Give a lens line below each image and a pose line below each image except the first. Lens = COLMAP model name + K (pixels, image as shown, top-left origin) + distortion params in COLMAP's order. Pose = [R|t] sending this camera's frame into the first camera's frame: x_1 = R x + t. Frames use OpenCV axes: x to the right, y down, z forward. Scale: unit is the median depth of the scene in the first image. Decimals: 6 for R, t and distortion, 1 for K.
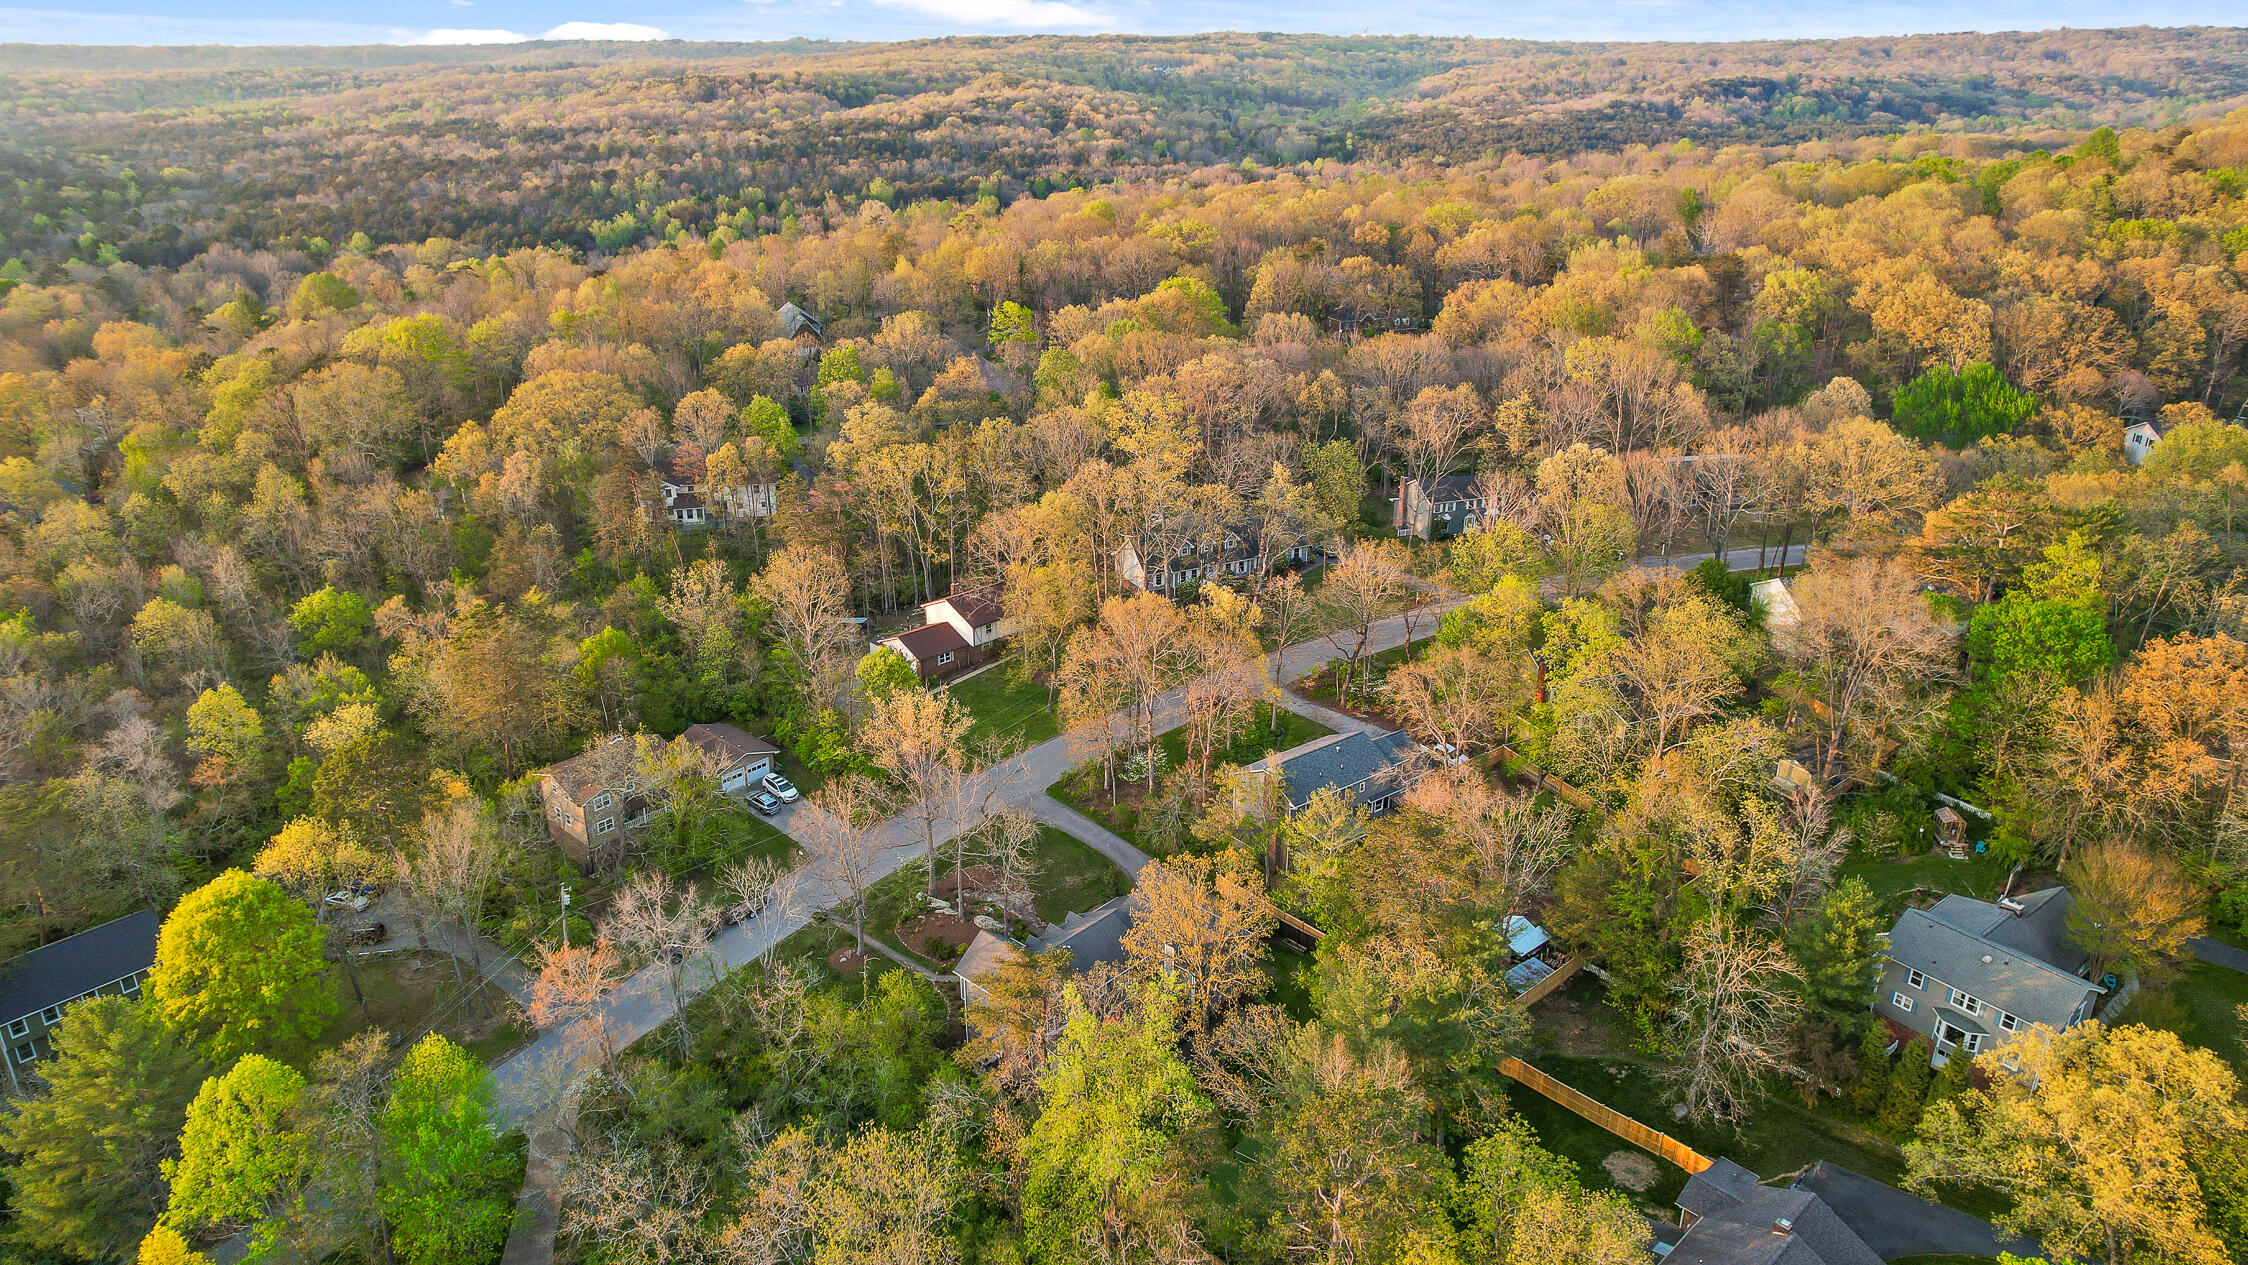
lens RADIAL K [[1415.0, 0, 1117.0], [0, 1415.0, 631.8], [0, 0, 1]] dist [-0.070199, 0.072974]
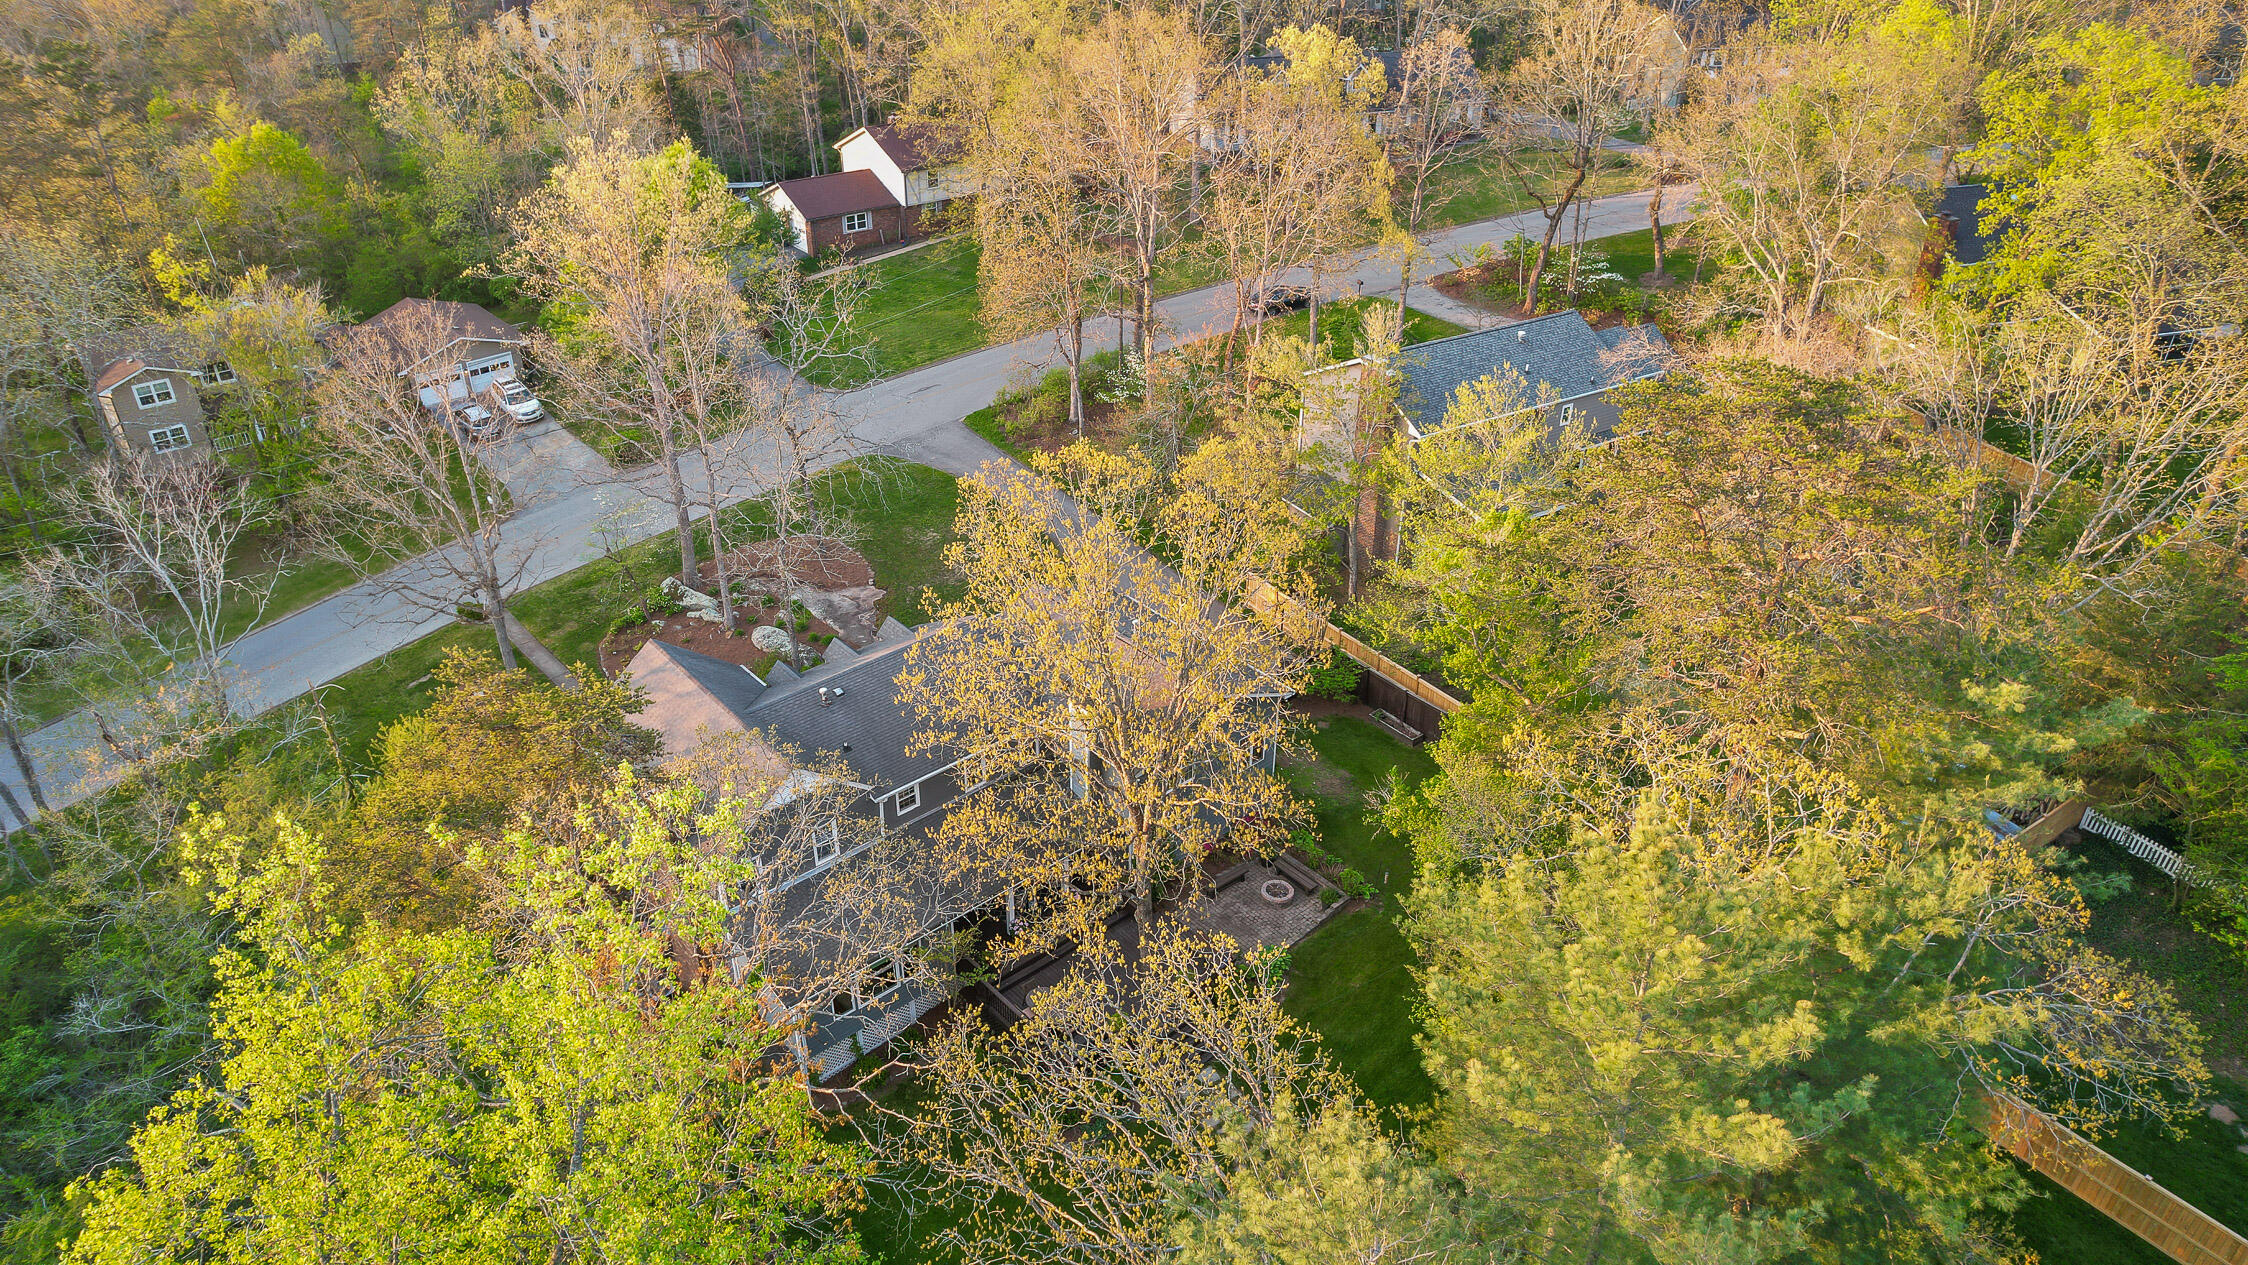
lens RADIAL K [[1415.0, 0, 1117.0], [0, 1415.0, 631.8], [0, 0, 1]] dist [-0.070199, 0.072974]
pose [[0.992912, 0.062191, -0.101279, 0.080307], [-0.045781, 0.986541, 0.156973, 0.123666], [0.109679, -0.151223, 0.982396, 0.542945]]
